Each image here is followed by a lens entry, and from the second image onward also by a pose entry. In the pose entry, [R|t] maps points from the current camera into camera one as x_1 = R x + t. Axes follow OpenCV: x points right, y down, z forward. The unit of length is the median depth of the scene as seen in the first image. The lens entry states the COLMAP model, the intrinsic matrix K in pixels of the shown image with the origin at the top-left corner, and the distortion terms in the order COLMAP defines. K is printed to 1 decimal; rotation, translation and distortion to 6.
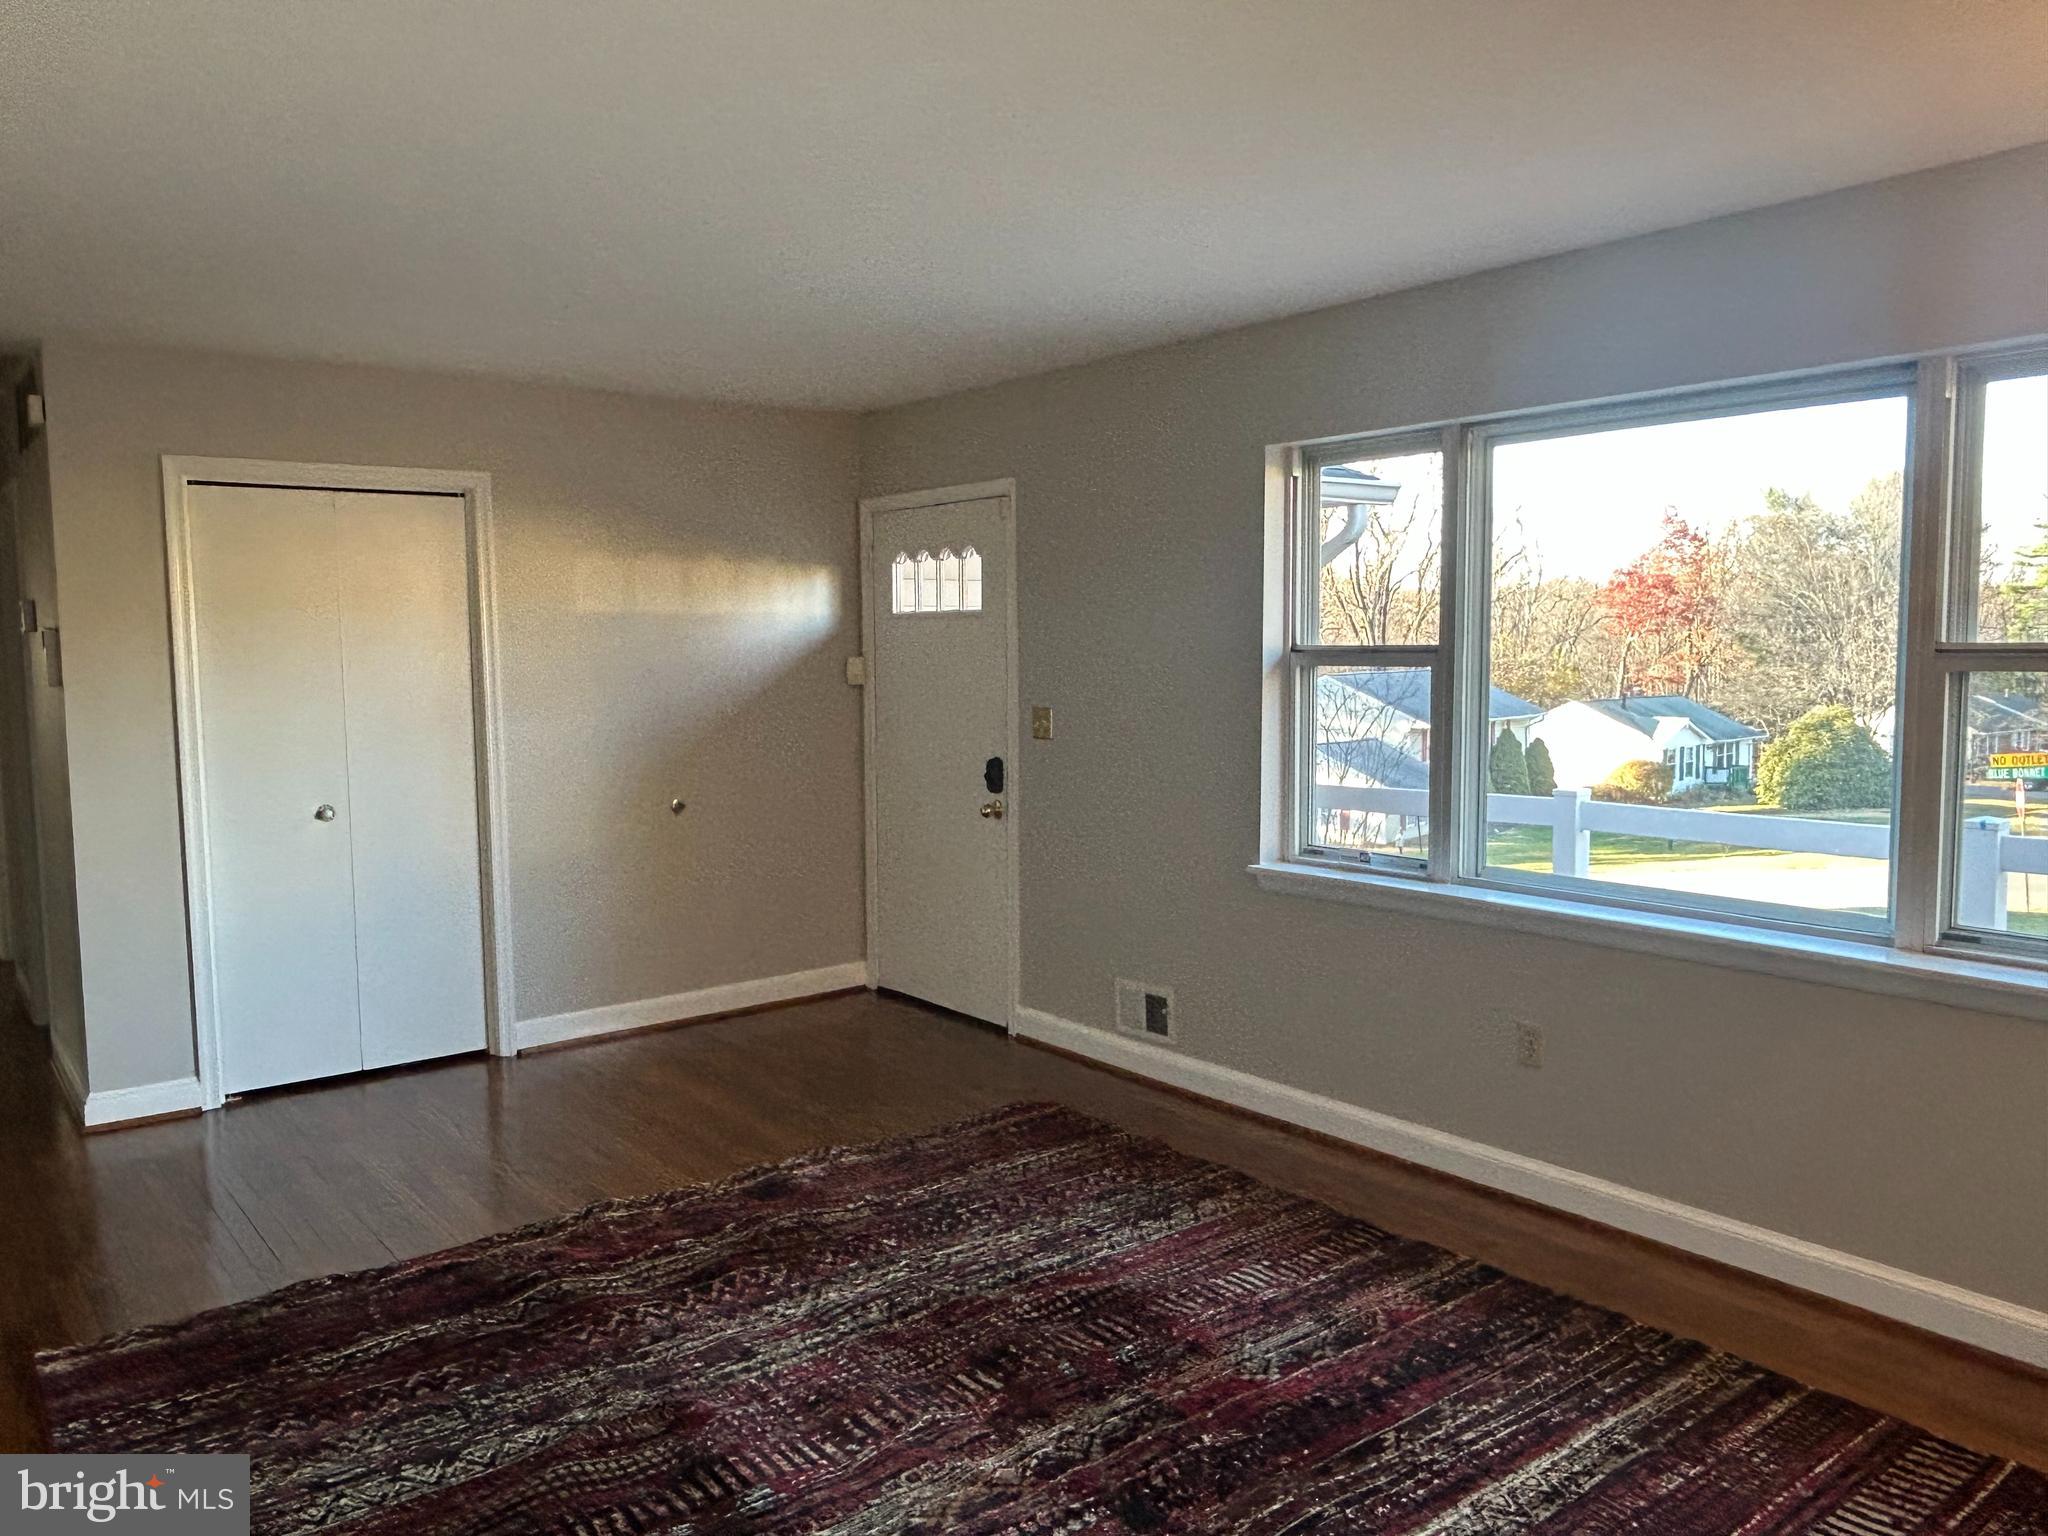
lens RADIAL K [[1497.3, 0, 1024.0], [0, 1497.3, 768.0], [0, 0, 1]] dist [0.003950, -0.000675]
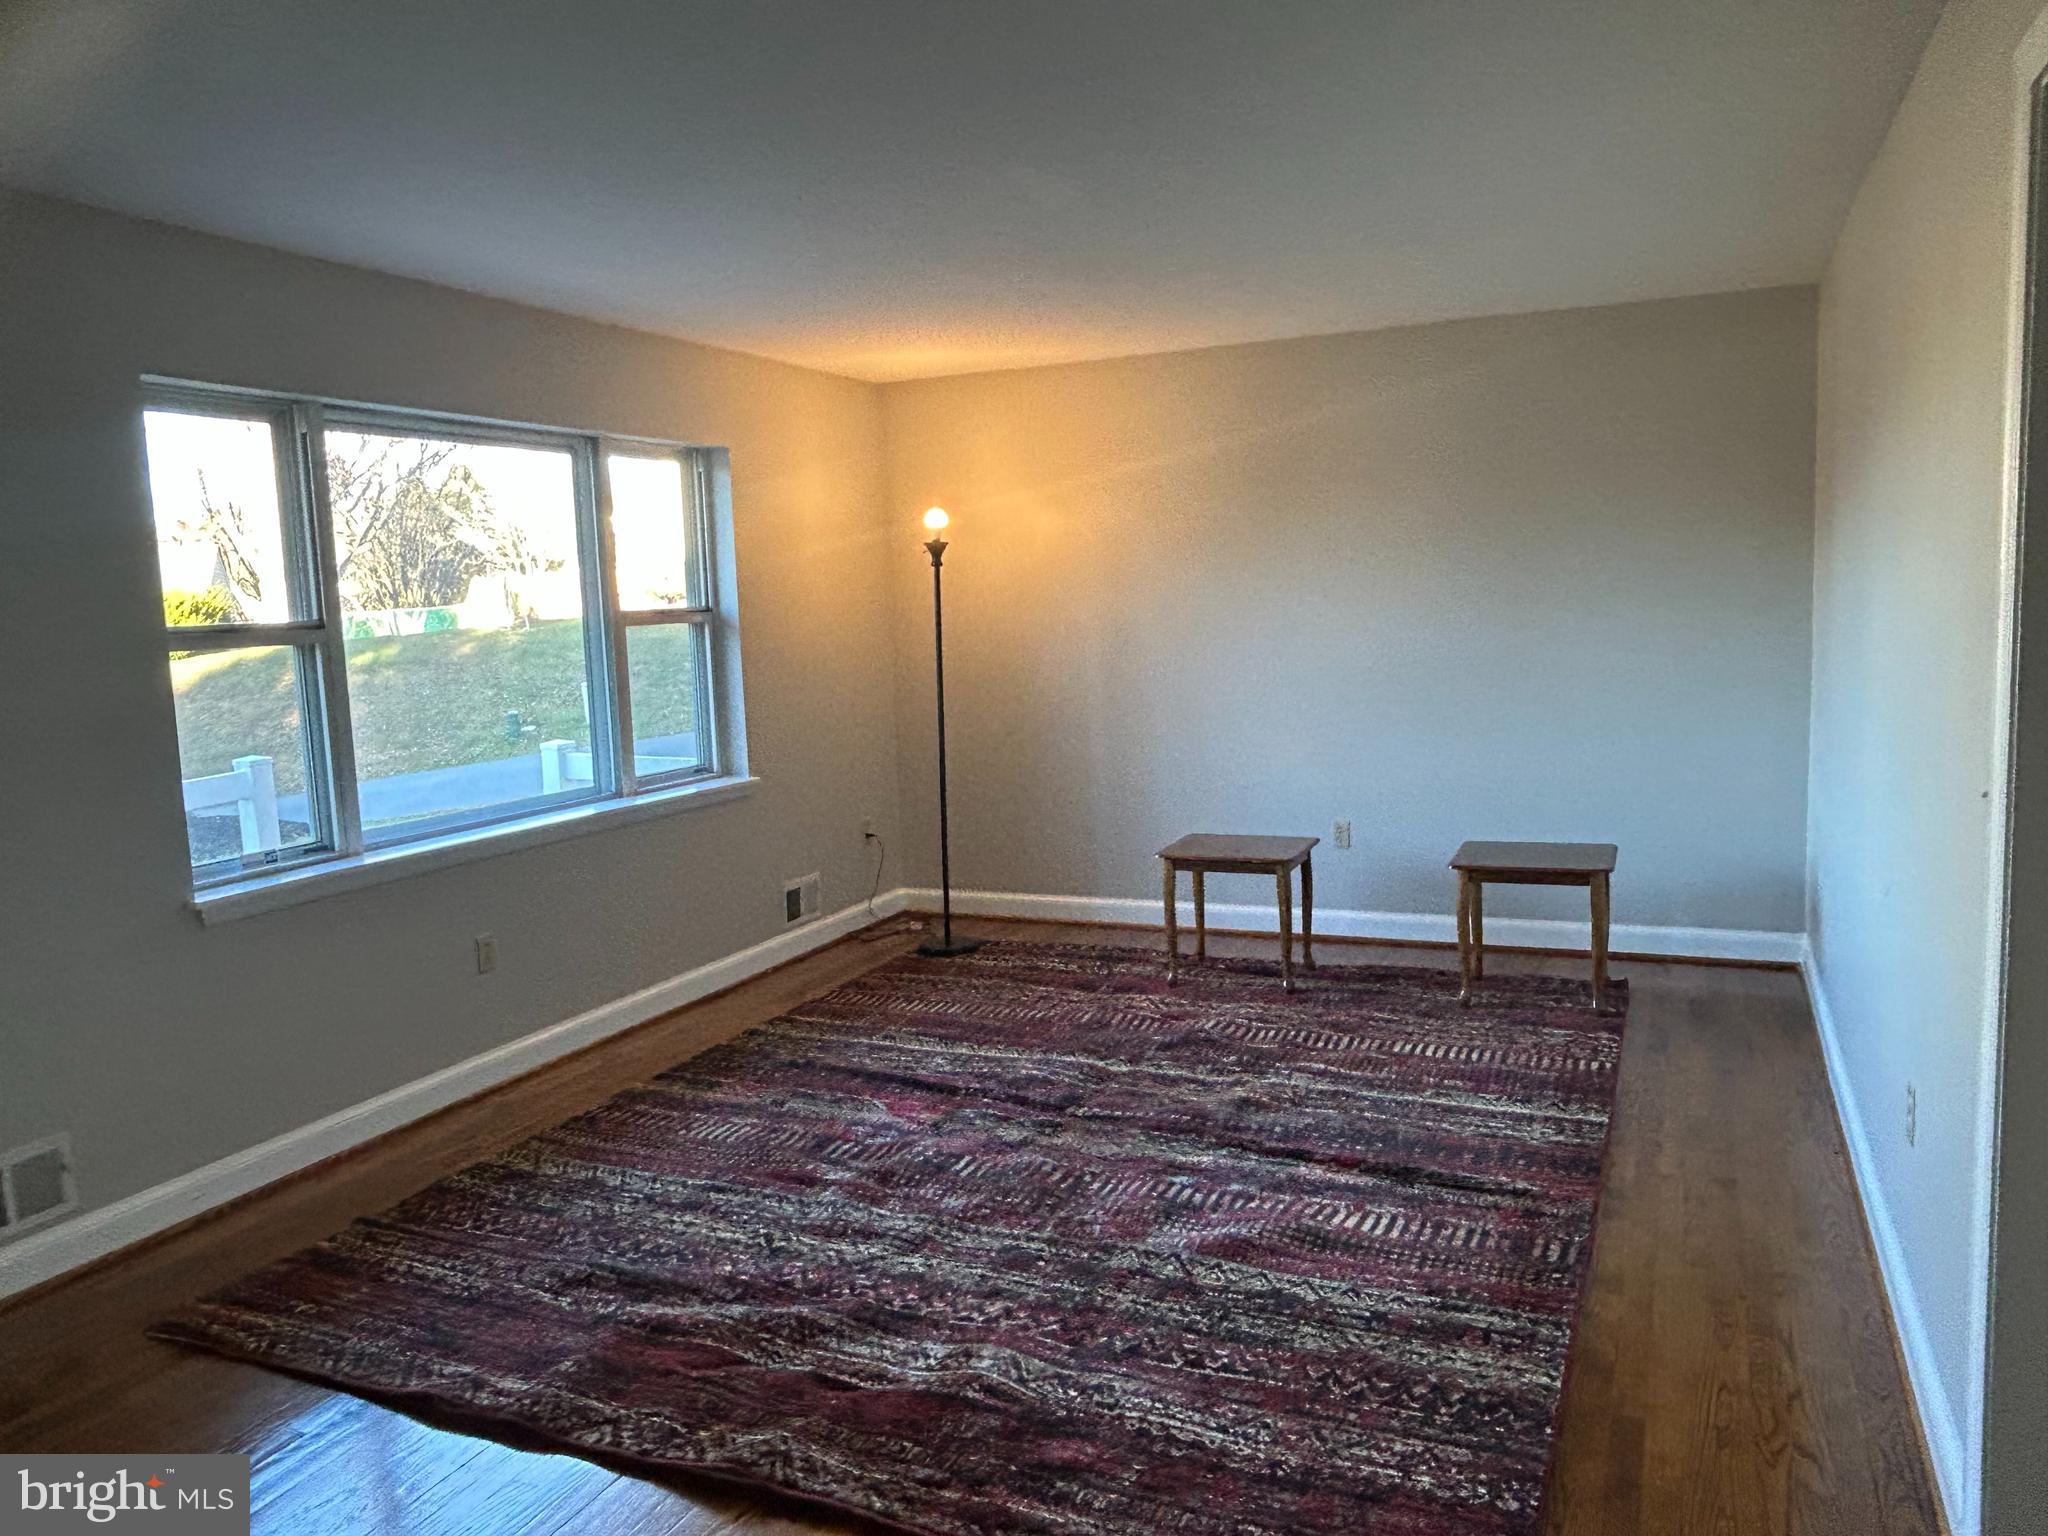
lens RADIAL K [[1497.3, 0, 1024.0], [0, 1497.3, 768.0], [0, 0, 1]] dist [0.003950, -0.000675]
pose [[-0.467358, -0.073923, 0.880972, -0.933355], [0.119498, 0.982070, 0.145800, -0.084740], [-0.875955, 0.173416, -0.450145, 1.190844]]
